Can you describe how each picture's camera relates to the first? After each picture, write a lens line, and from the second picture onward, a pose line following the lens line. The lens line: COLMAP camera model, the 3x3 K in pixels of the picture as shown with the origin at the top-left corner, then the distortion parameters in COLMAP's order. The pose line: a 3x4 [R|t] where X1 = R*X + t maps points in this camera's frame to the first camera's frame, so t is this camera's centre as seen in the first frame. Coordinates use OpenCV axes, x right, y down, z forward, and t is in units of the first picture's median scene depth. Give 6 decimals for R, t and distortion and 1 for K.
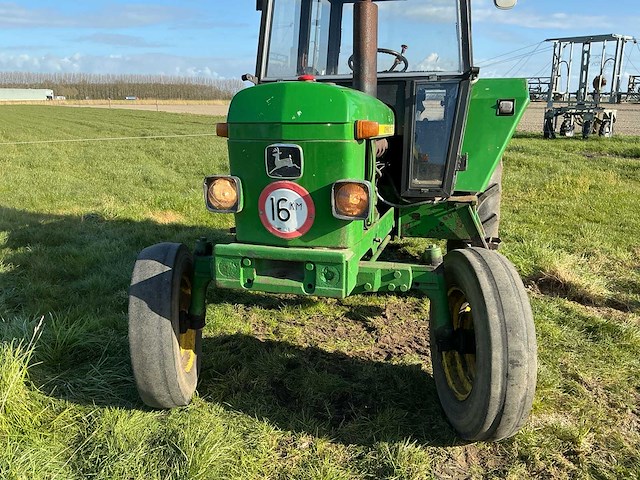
lens RADIAL K [[532.2, 0, 318.6], [0, 532.2, 236.4], [0, 0, 1]] dist [0.104014, -0.203640]
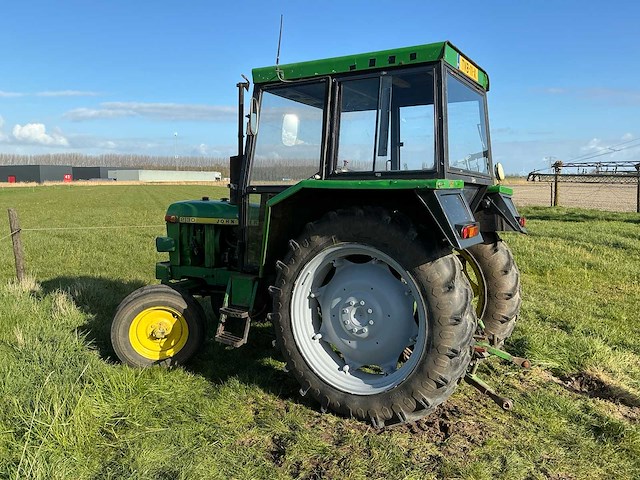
lens RADIAL K [[532.2, 0, 320.8], [0, 532.2, 239.4], [0, 0, 1]] dist [0.104014, -0.203640]
pose [[0.965752, 0.024404, -0.258318, 0.045834], [-0.059556, 0.989836, -0.129145, -0.002940], [0.252540, 0.140106, 0.957389, -0.025308]]
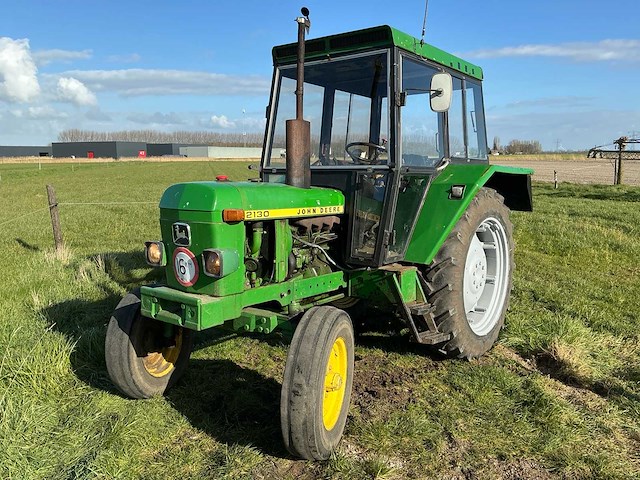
lens RADIAL K [[532.2, 0, 318.5], [0, 532.2, 244.0], [0, 0, 1]] dist [0.104014, -0.203640]
pose [[0.378496, -0.113875, 0.918571, -0.230964], [0.179165, 0.982648, 0.047994, -0.038343], [-0.908097, 0.146410, 0.392331, 0.130101]]
